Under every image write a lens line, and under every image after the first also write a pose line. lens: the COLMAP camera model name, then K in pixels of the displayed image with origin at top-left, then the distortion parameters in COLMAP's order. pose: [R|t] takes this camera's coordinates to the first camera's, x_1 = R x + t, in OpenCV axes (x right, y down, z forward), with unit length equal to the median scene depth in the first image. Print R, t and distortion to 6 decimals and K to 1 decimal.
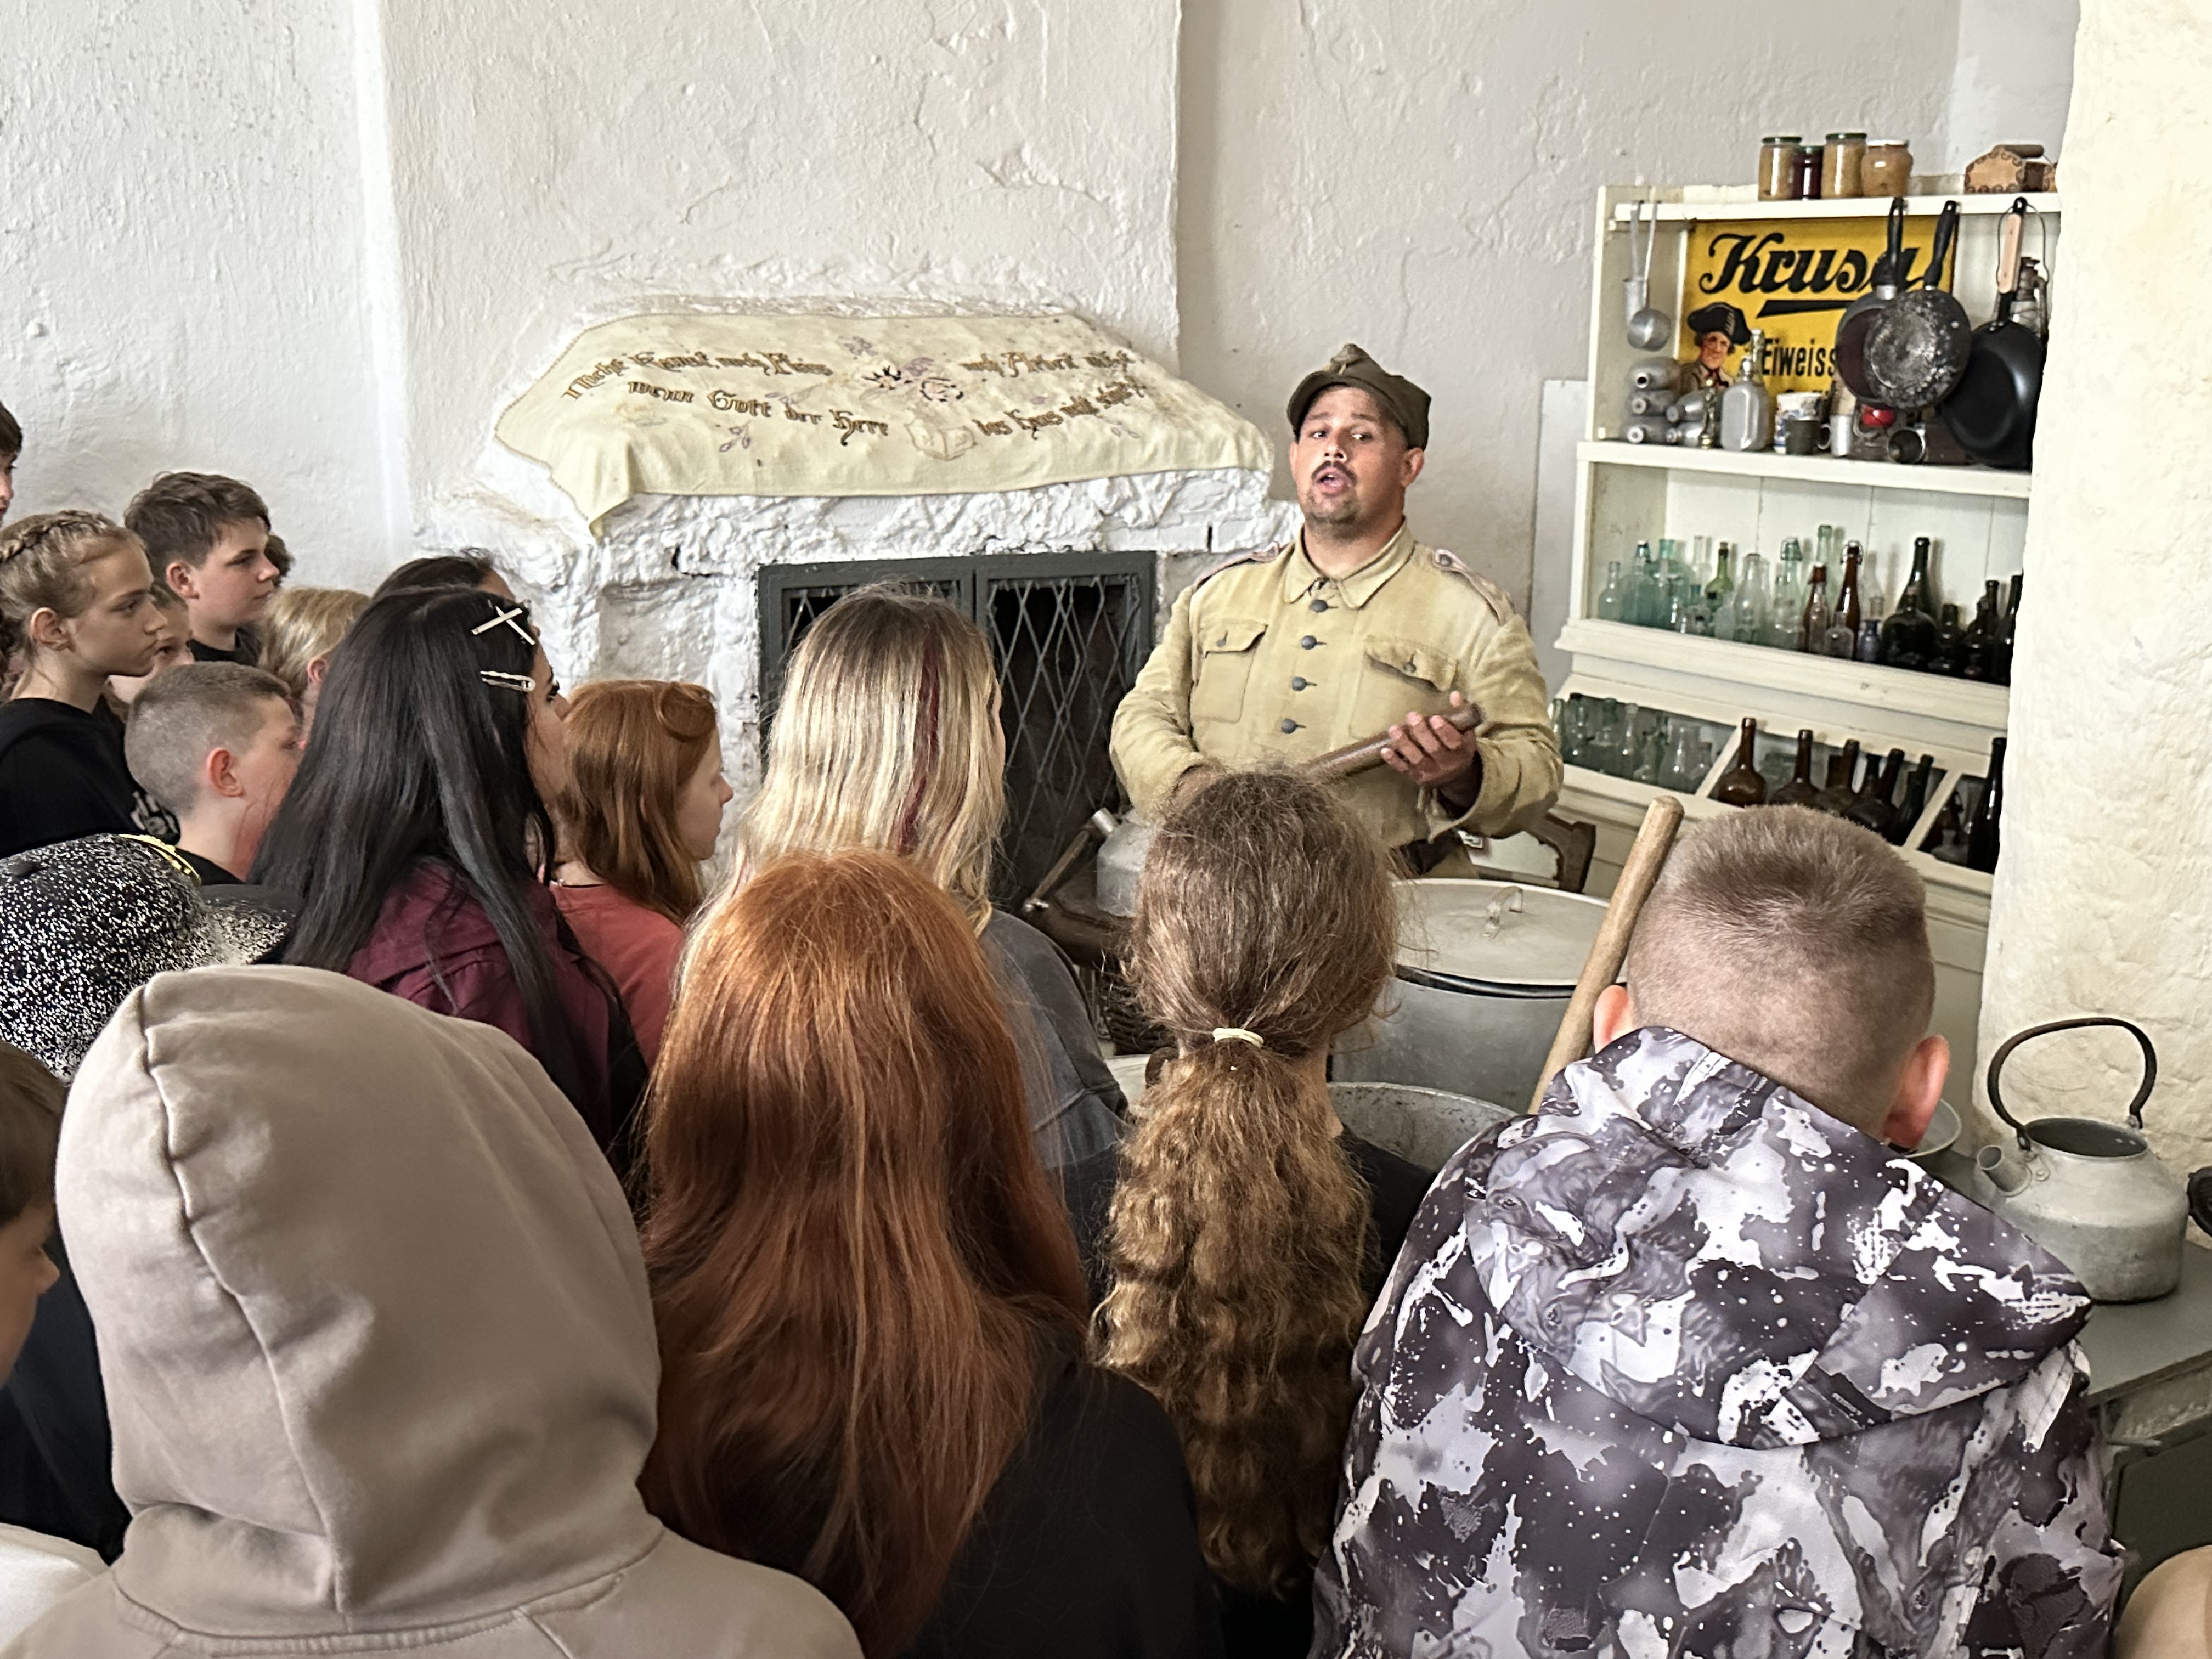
lens RADIAL K [[2278.9, 0, 1107.8], [0, 2278.9, 836.8], [0, 0, 1]] dist [0.064922, 0.000000]
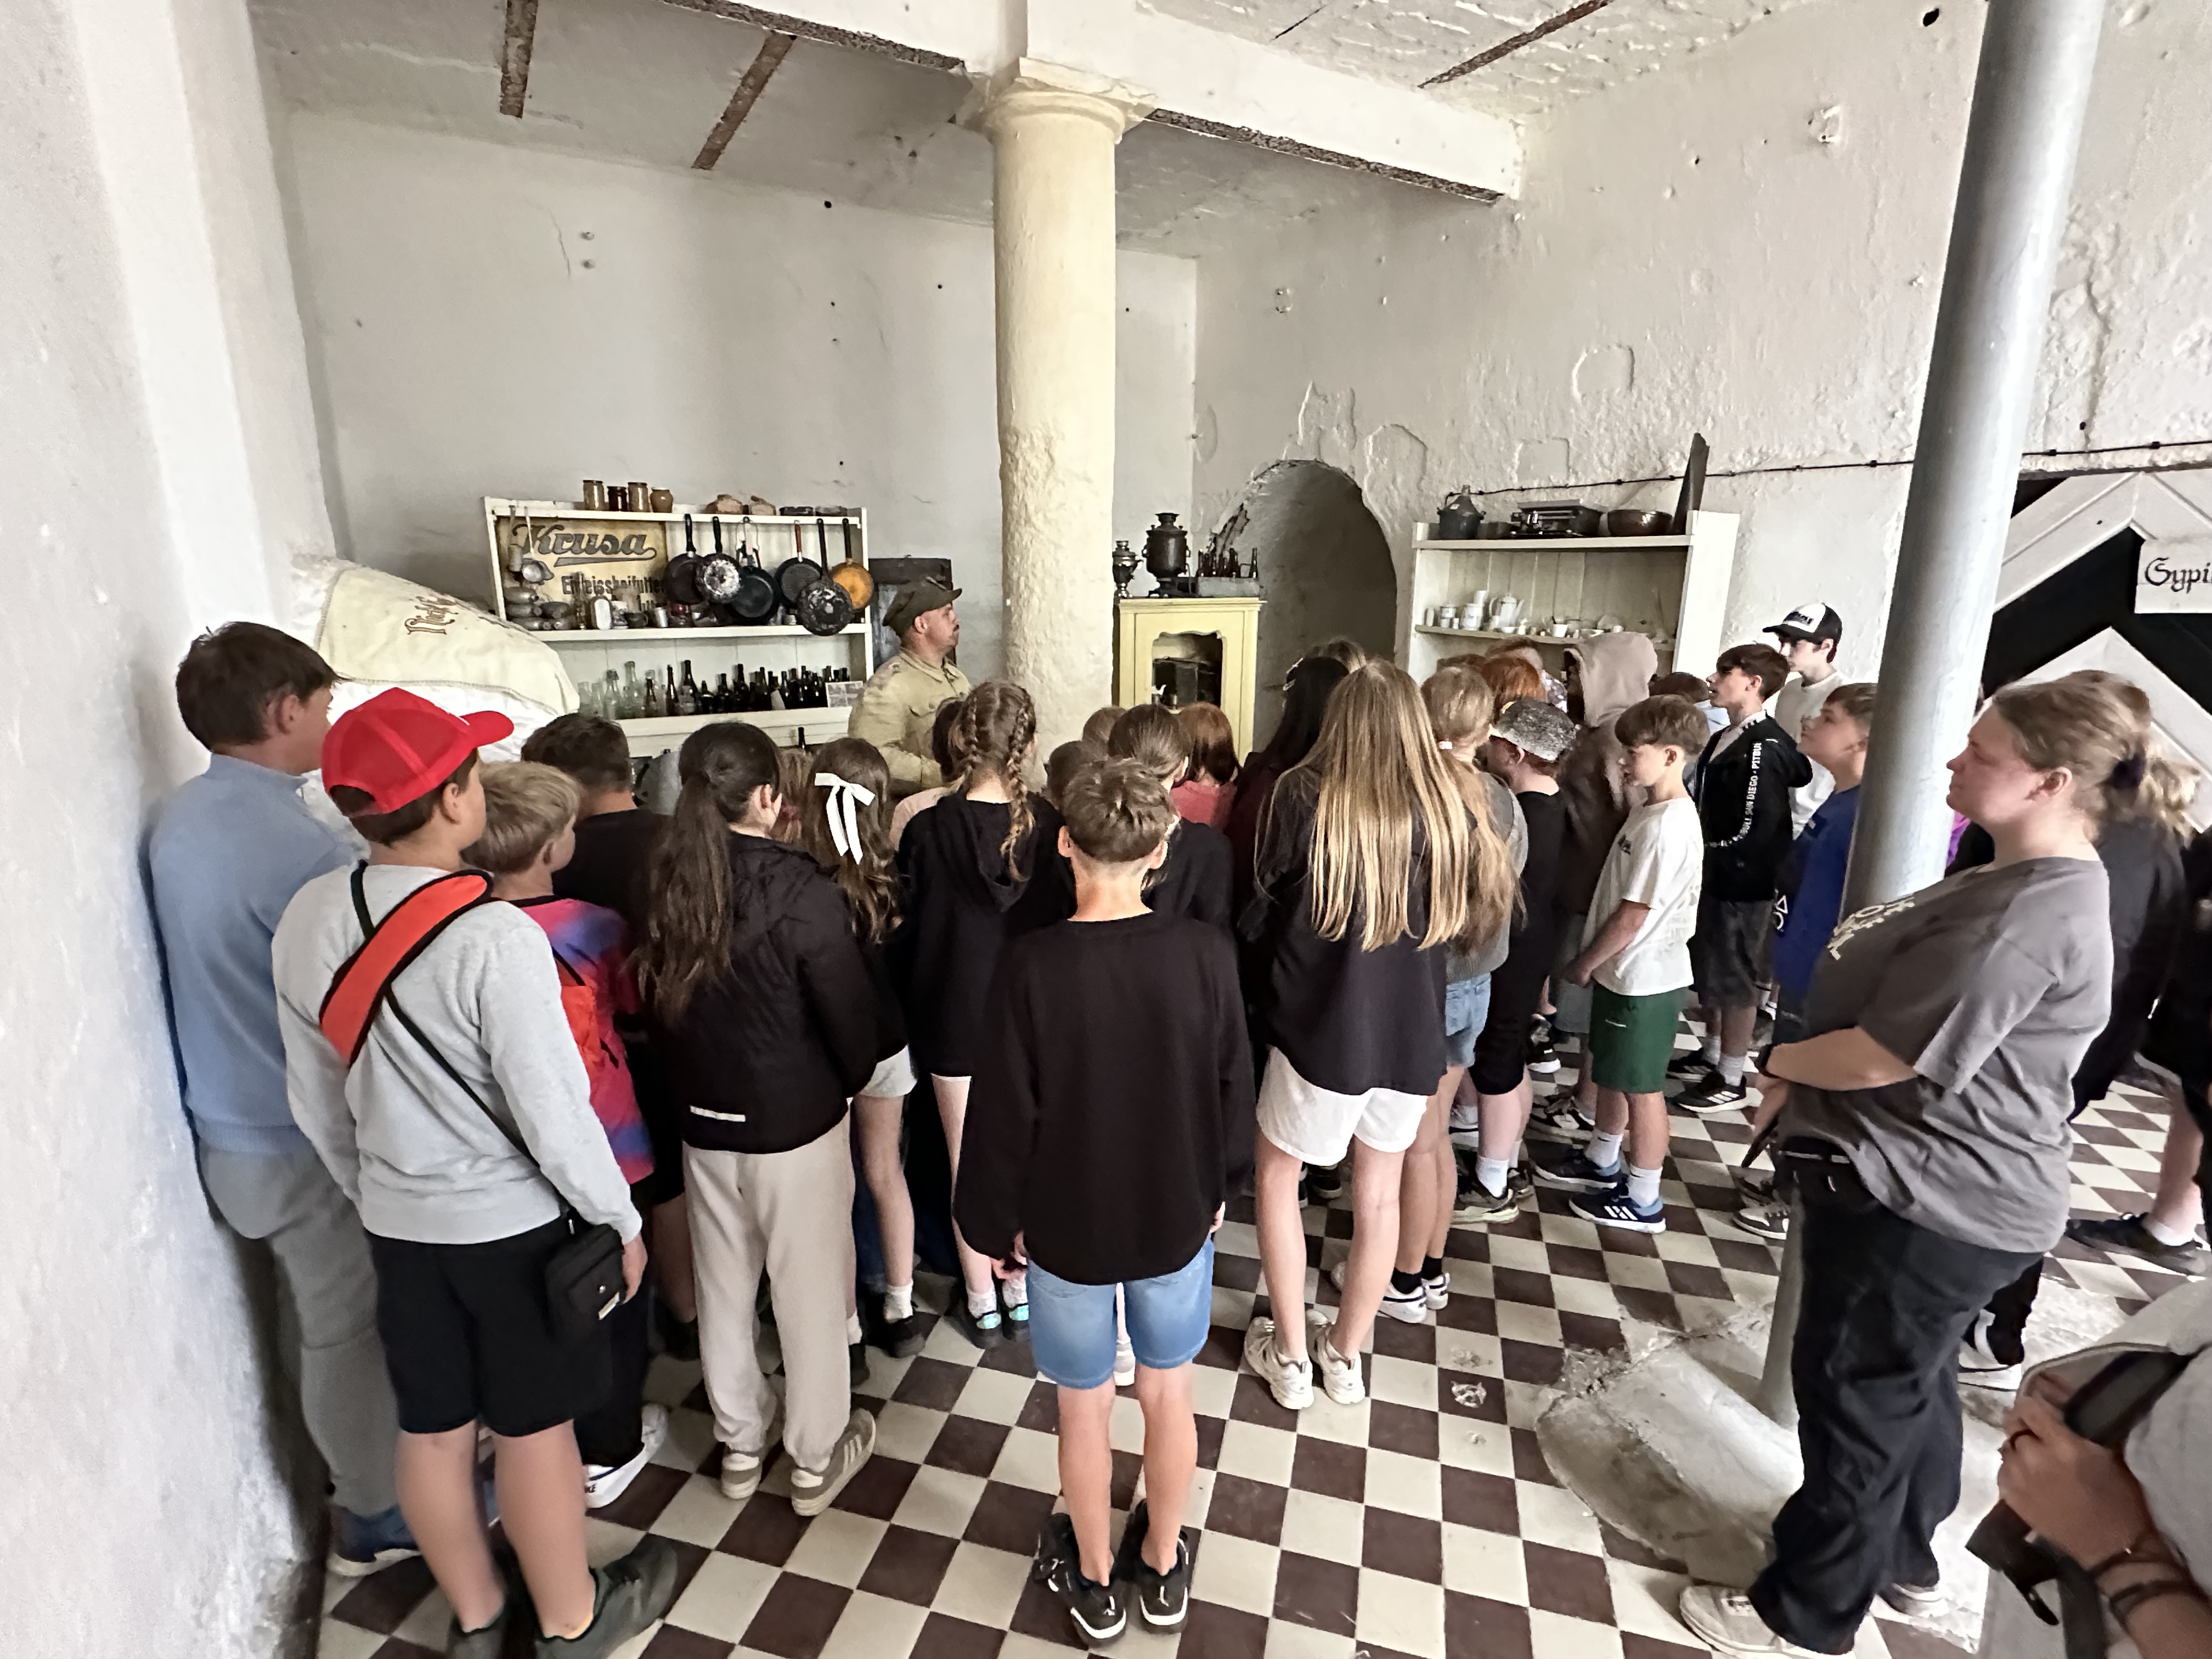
lens RADIAL K [[1092.3, 0, 1117.6], [0, 1092.3, 826.4], [0, 0, 1]] dist [-0.000323, -0.000100]
pose [[0.063192, -0.238723, 0.969029, -0.692997], [0.232080, 0.947867, 0.218375, -0.106472], [-0.970642, 0.211093, 0.115300, 0.468028]]
